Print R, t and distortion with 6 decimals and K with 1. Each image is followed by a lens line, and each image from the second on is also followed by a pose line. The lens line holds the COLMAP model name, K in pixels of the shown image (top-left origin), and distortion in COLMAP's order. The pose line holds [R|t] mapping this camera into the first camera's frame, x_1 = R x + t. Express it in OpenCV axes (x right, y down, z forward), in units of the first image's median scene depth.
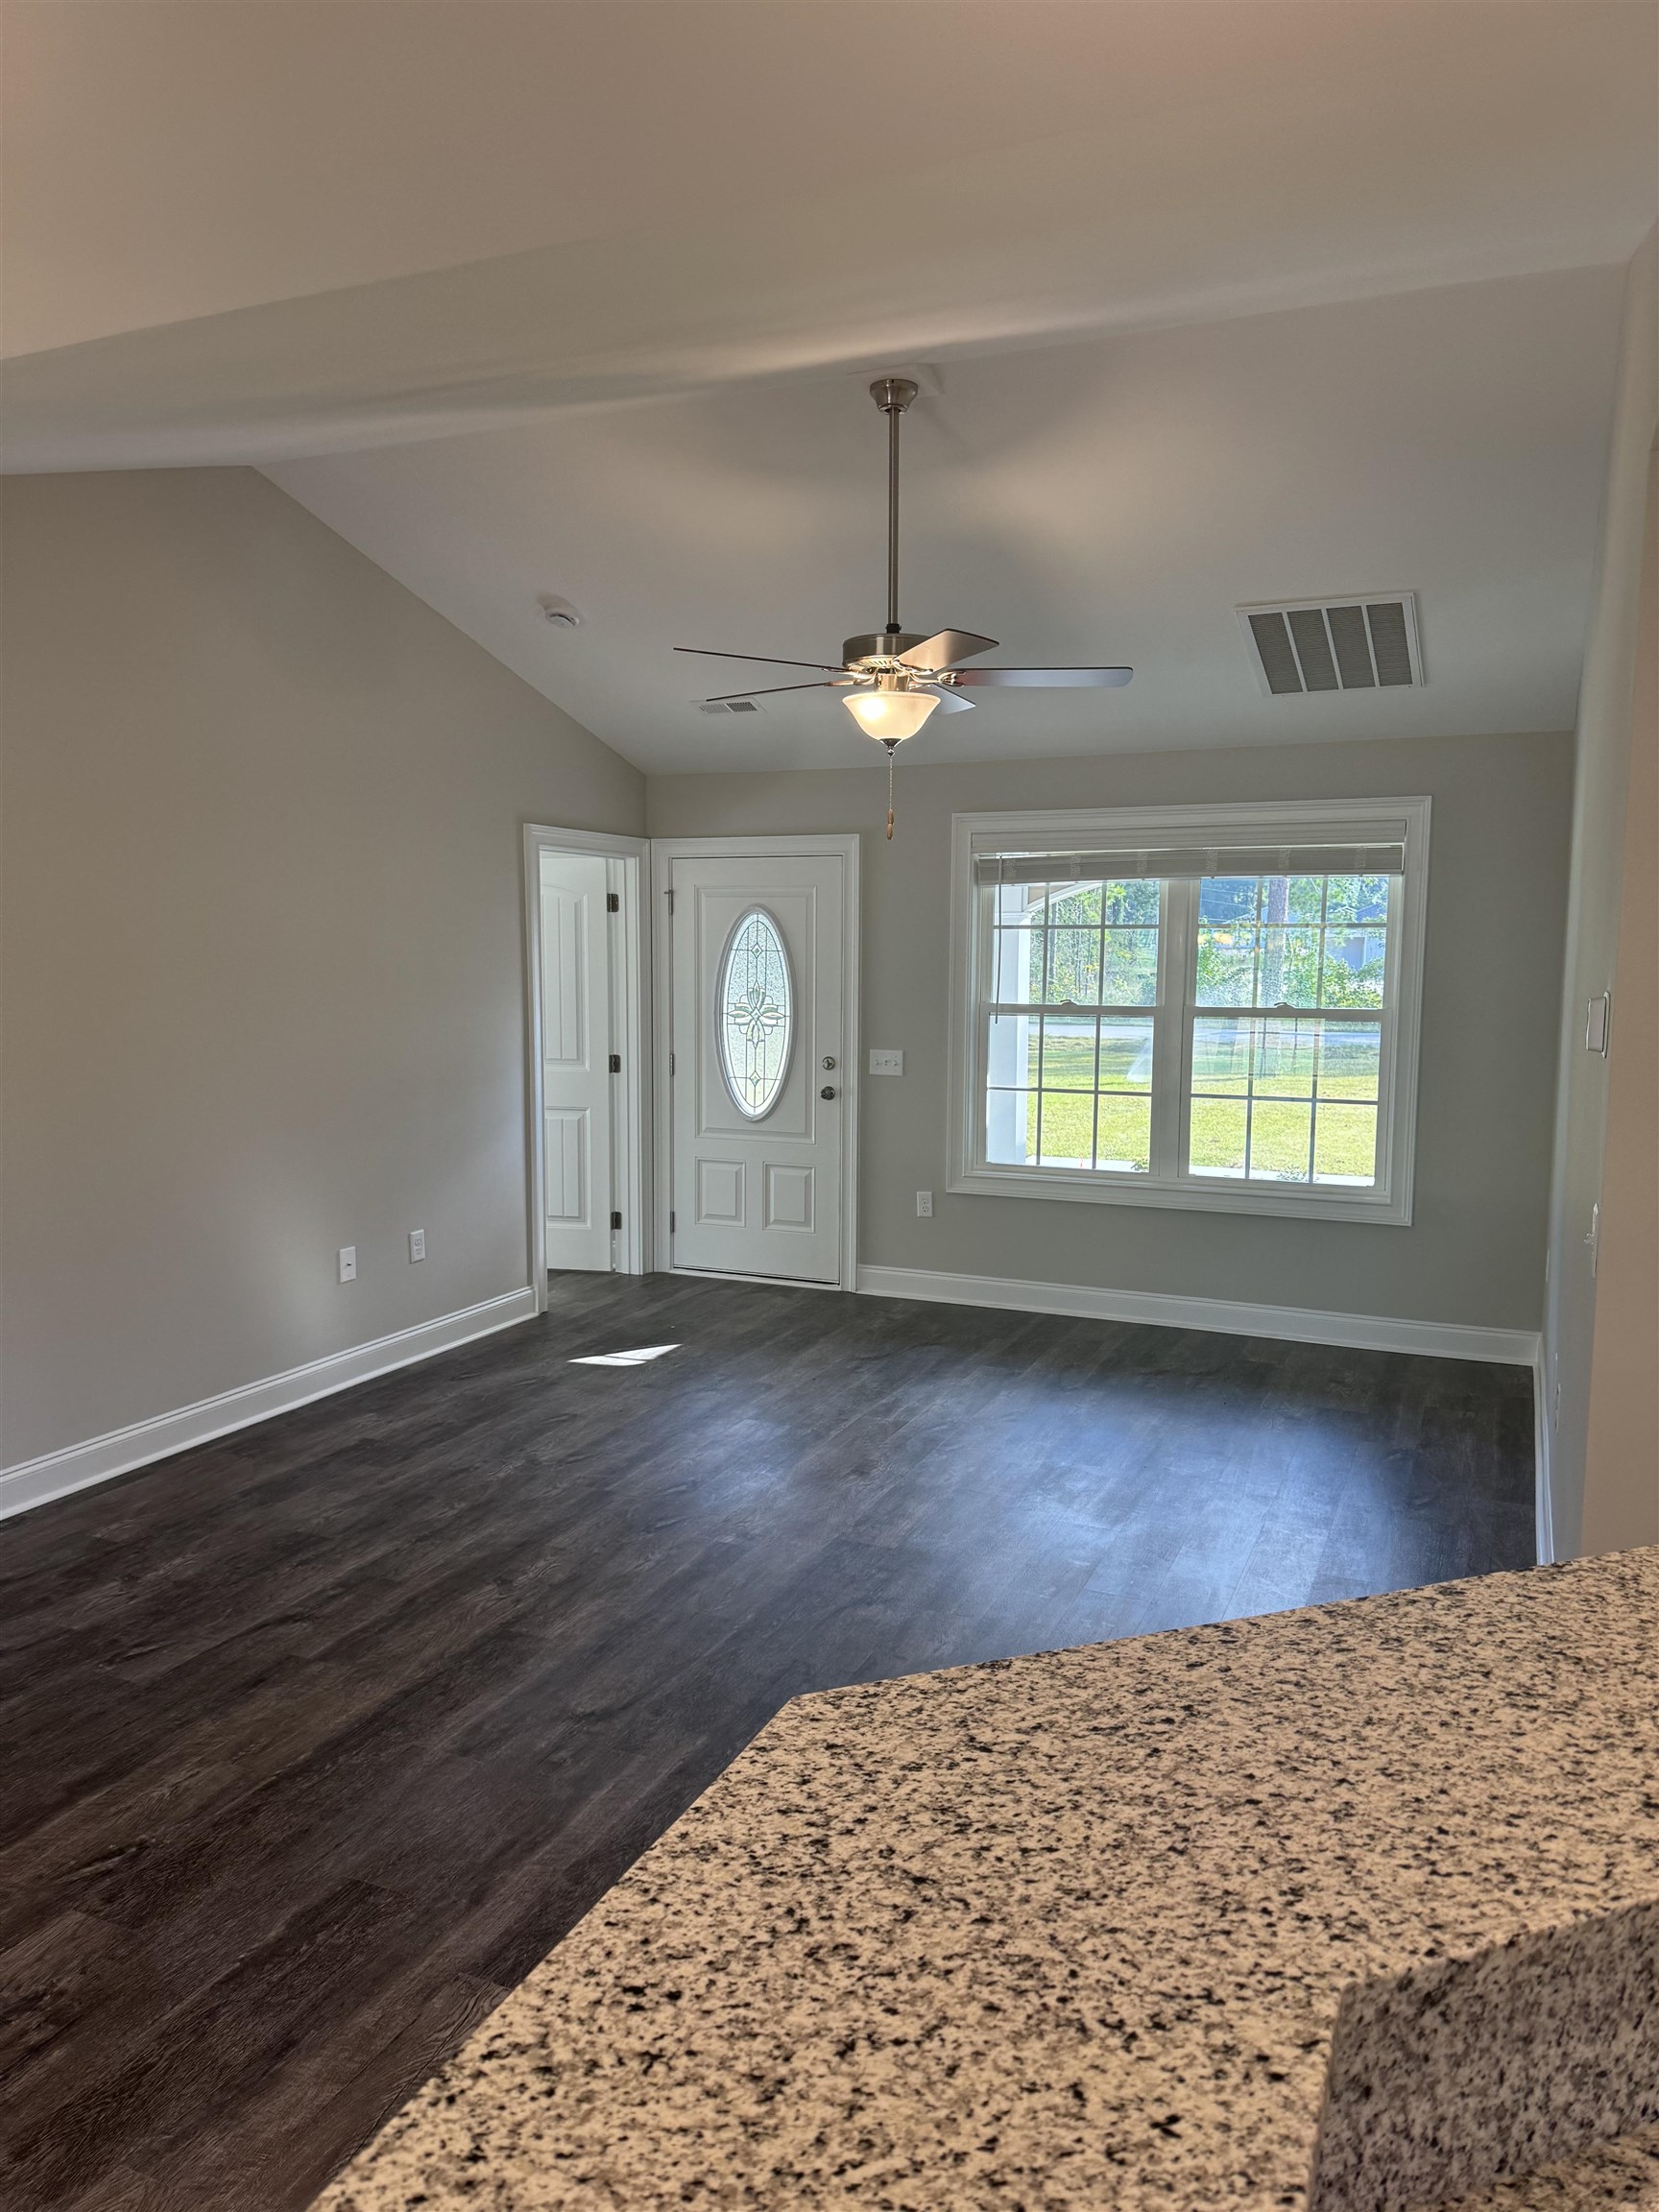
lens RADIAL K [[1544.3, 0, 828.6], [0, 1544.3, 1106.3], [0, 0, 1]] dist [0.002340, 0.000060]
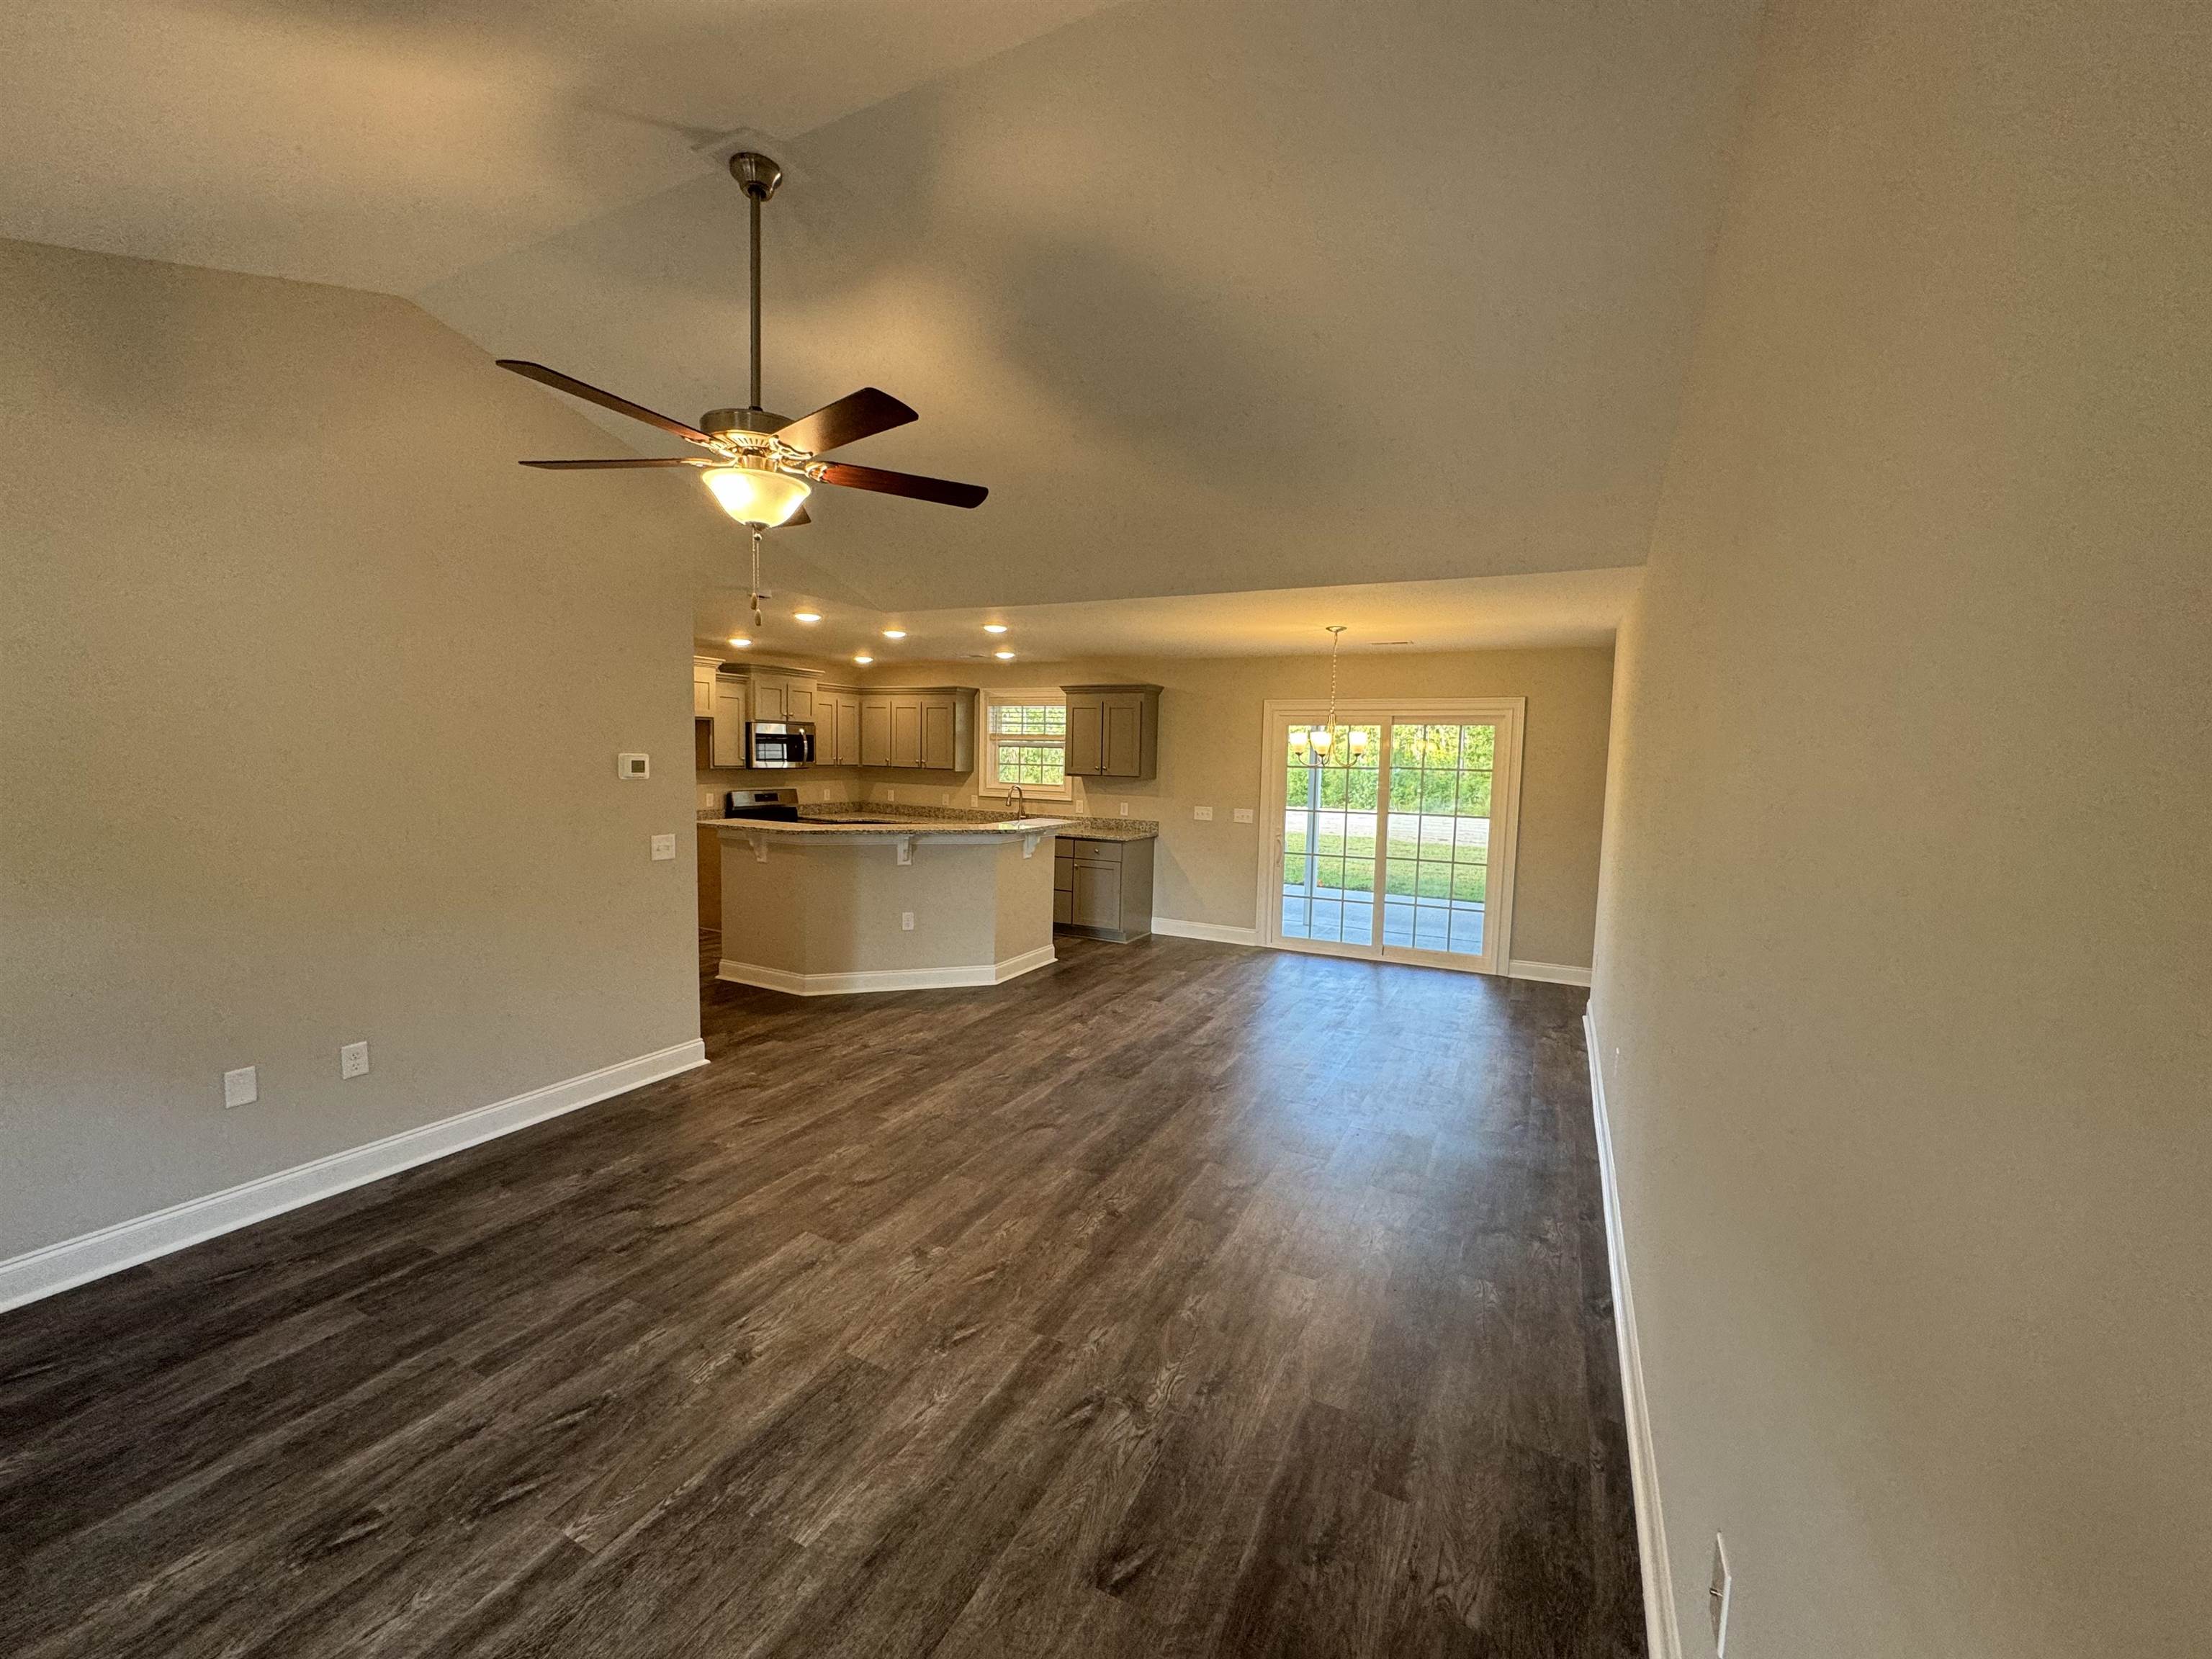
lens RADIAL K [[895.4, 0, 1106.2], [0, 895.4, 829.6], [0, 0, 1]] dist [-0.000988, -0.000171]
pose [[-0.997951, -0.026057, 0.058439, -0.273884], [-0.014232, 0.980836, 0.194313, -0.203182], [-0.062382, 0.193083, -0.979197, 1.944592]]
